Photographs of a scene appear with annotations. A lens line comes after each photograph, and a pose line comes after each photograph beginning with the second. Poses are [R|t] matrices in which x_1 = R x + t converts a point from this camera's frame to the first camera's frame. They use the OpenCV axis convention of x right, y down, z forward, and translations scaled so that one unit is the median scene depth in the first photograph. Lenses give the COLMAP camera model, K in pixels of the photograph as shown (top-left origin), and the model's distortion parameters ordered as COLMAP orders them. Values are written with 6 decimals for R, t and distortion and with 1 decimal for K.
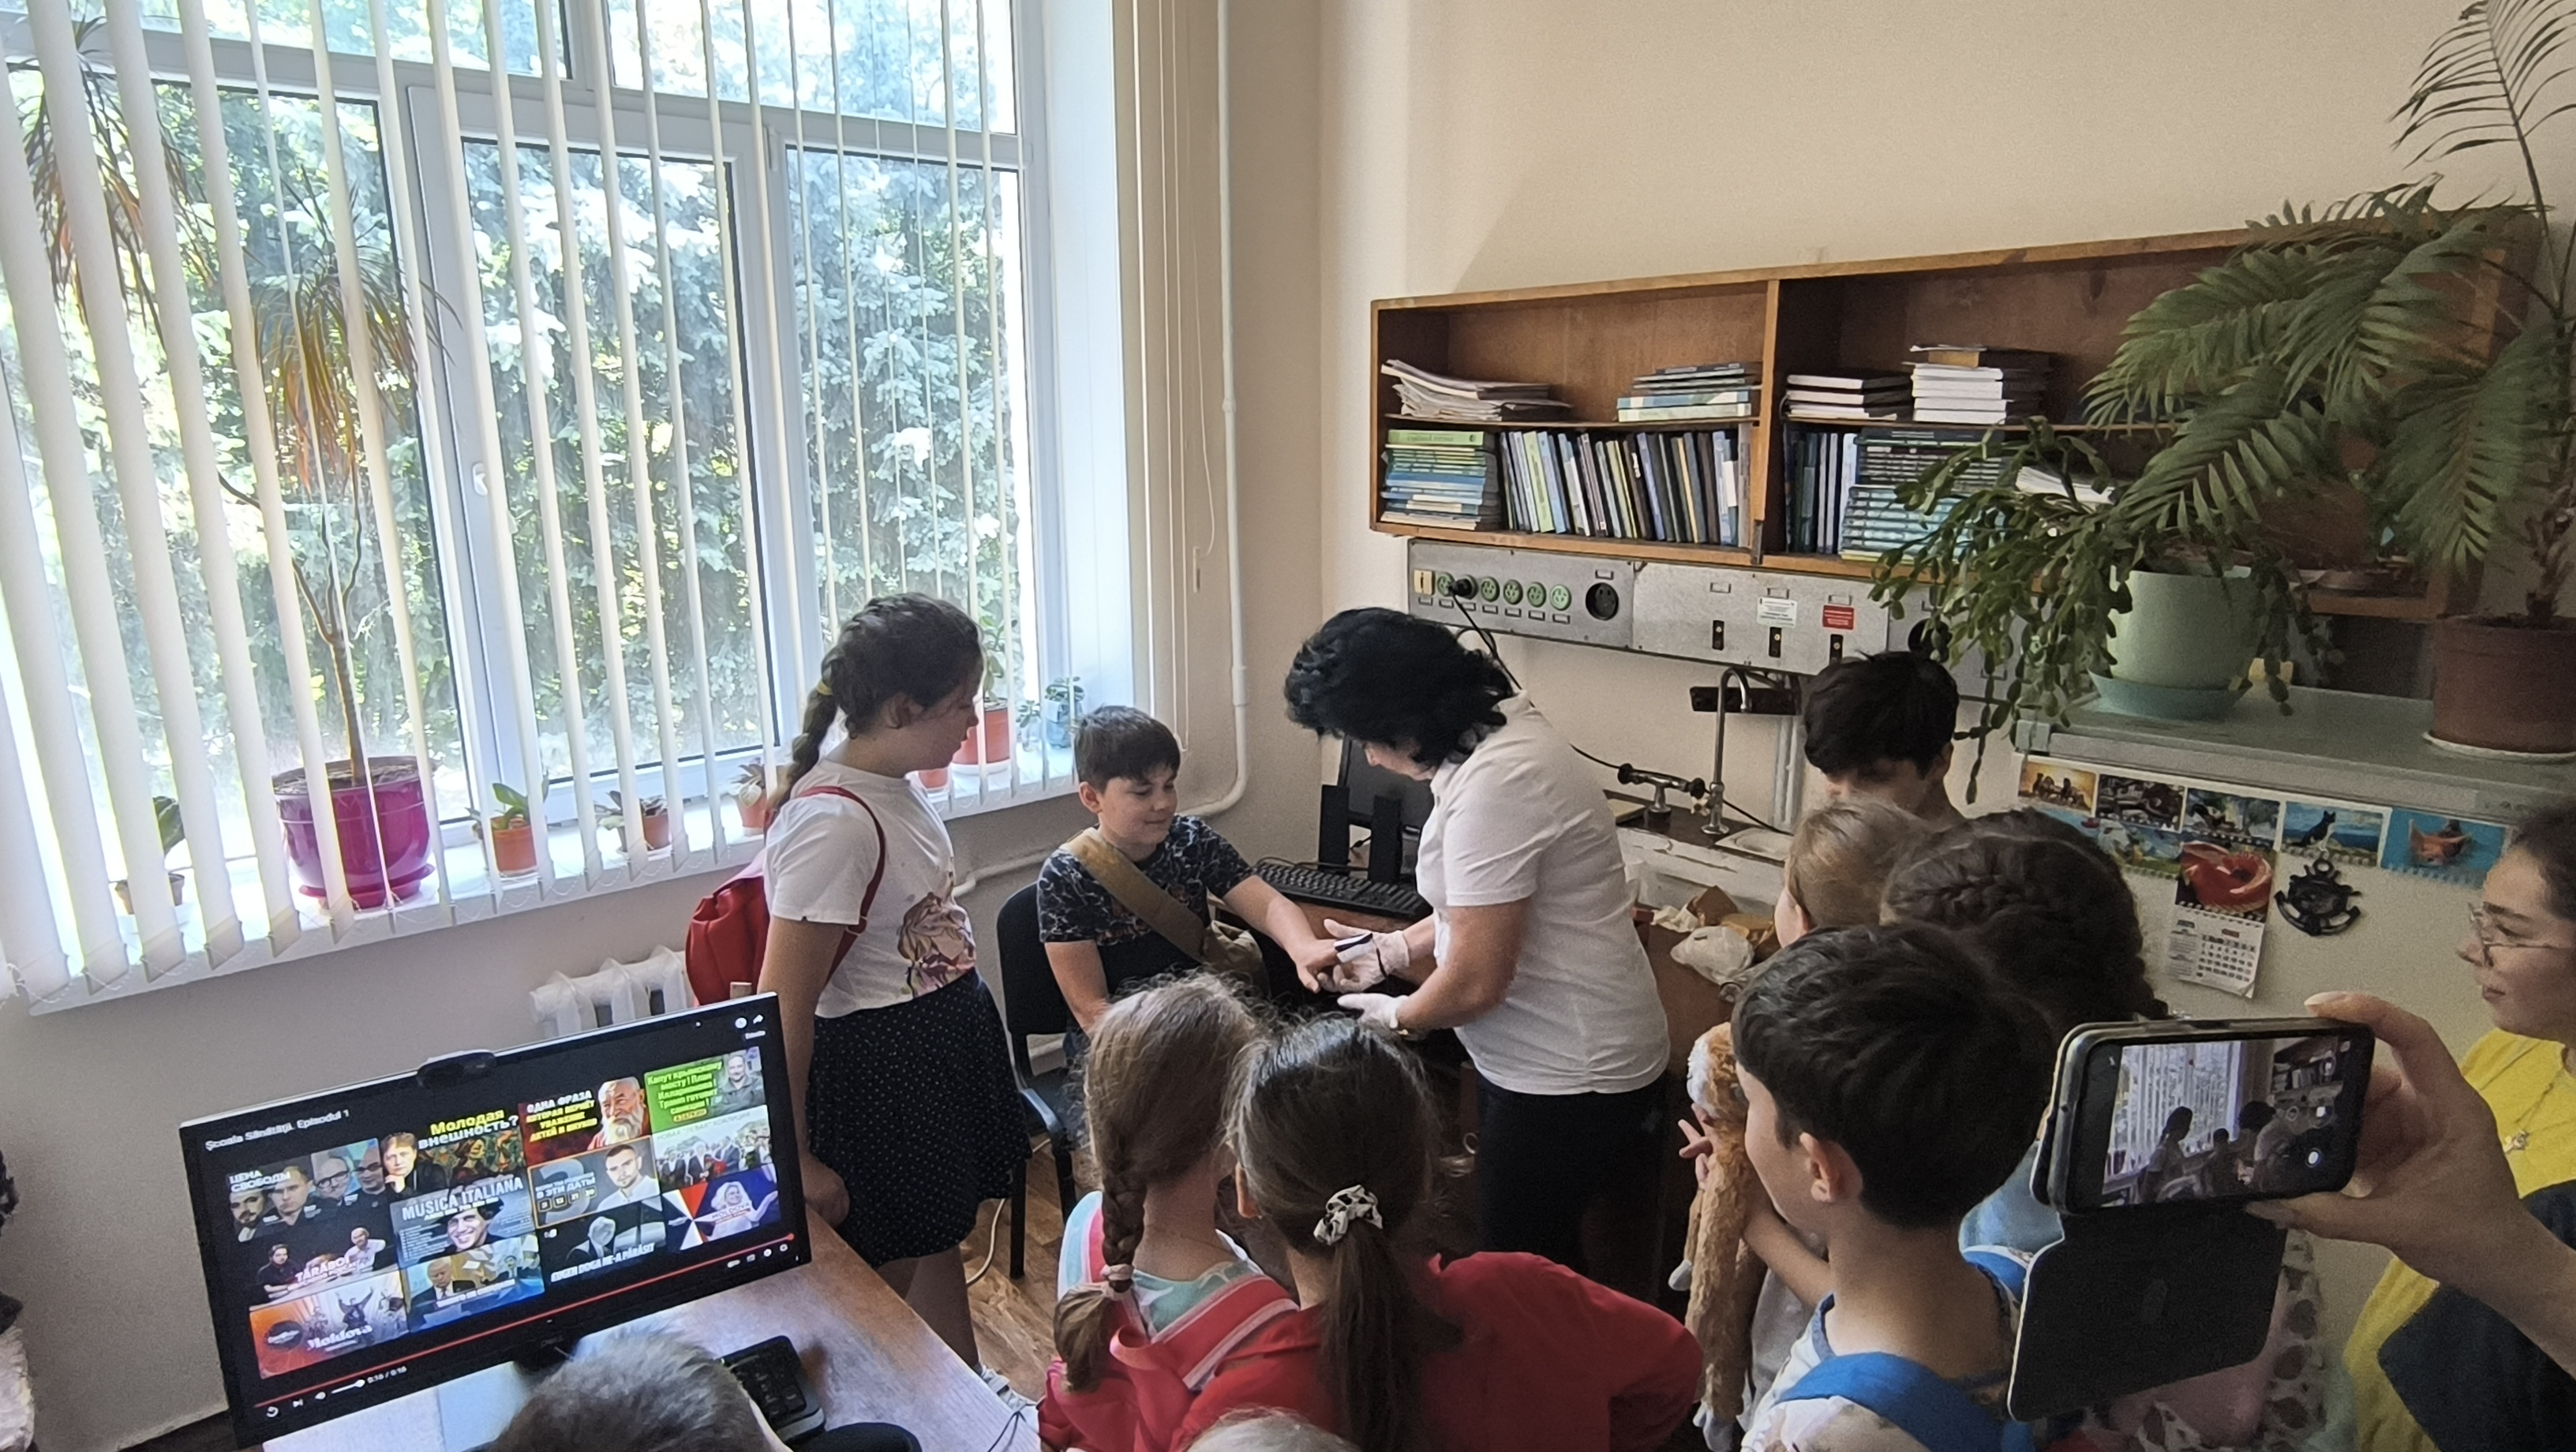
lens RADIAL K [[1383.4, 0, 1288.0], [0, 1383.4, 726.0], [0, 0, 1]] dist [-0.066248, 0.053148]
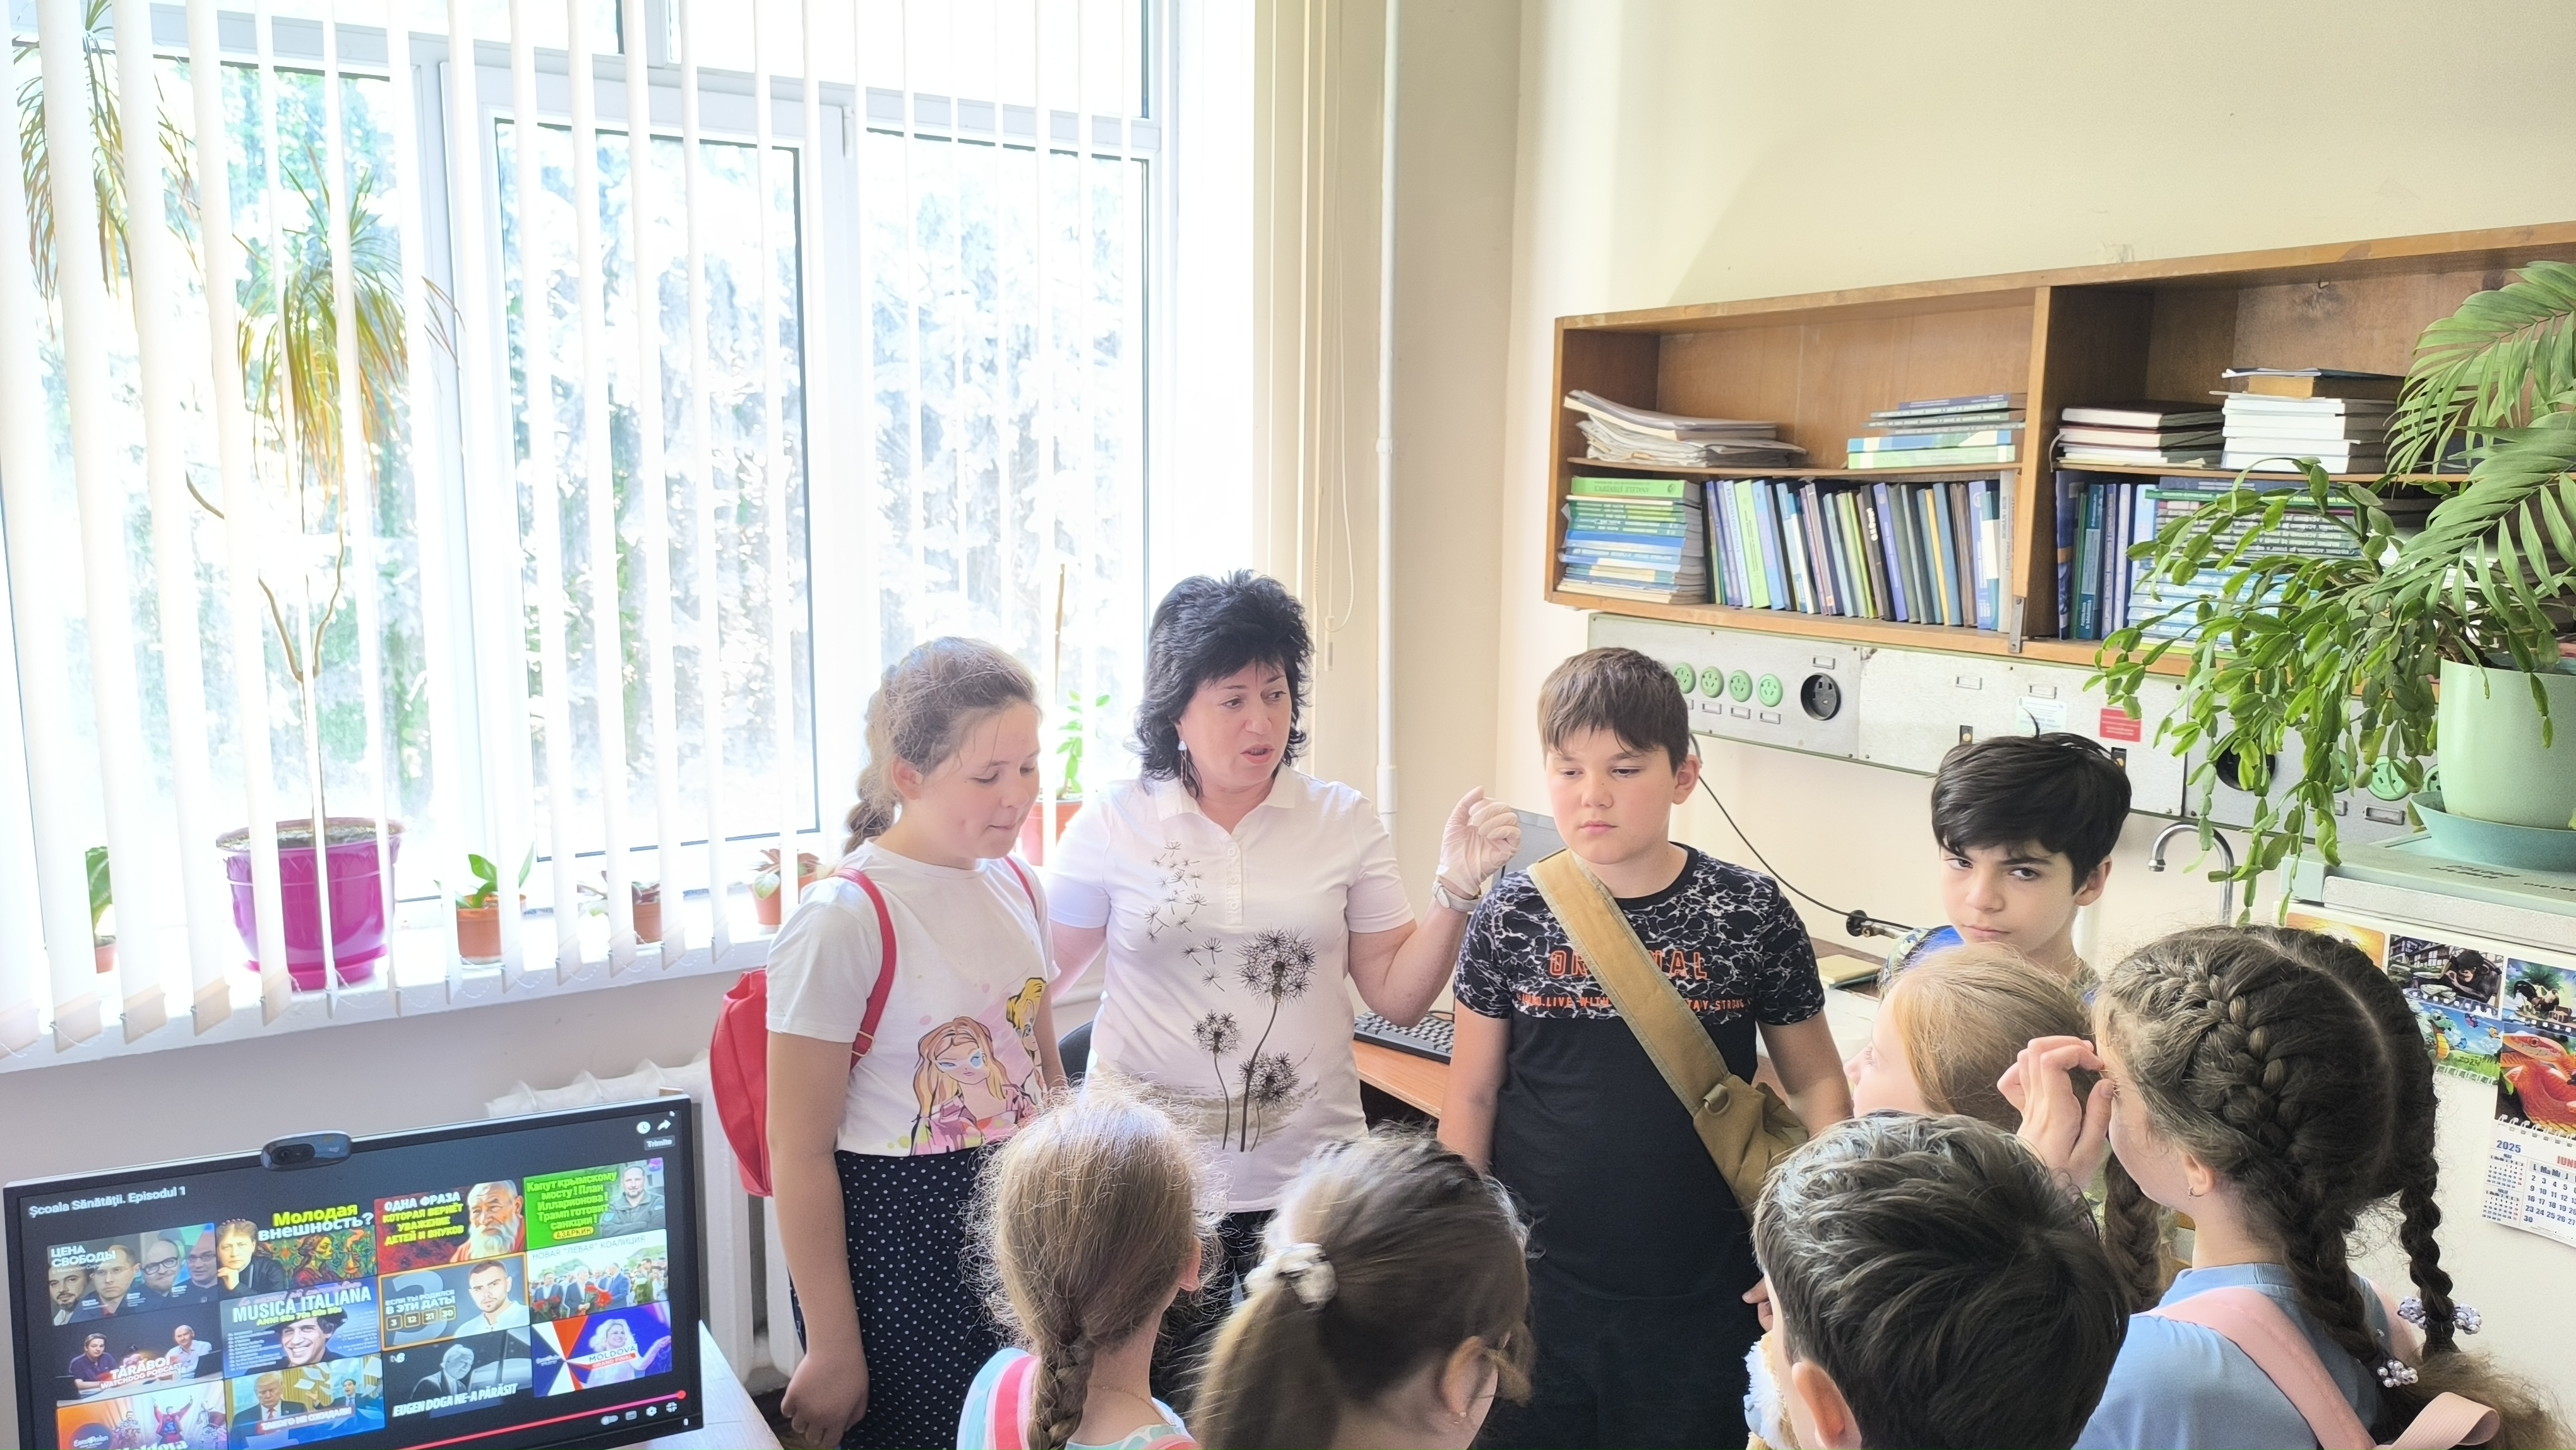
lens RADIAL K [[1774.4, 0, 1292.8], [0, 1774.4, 717.8], [0, 0, 1]] dist [0.021089, -0.006182]
pose [[0.986956, 0.038892, -0.156221, 0.150075], [-0.051422, 0.995706, -0.076981, 0.022736], [0.152556, 0.084010, 0.984718, -0.054590]]
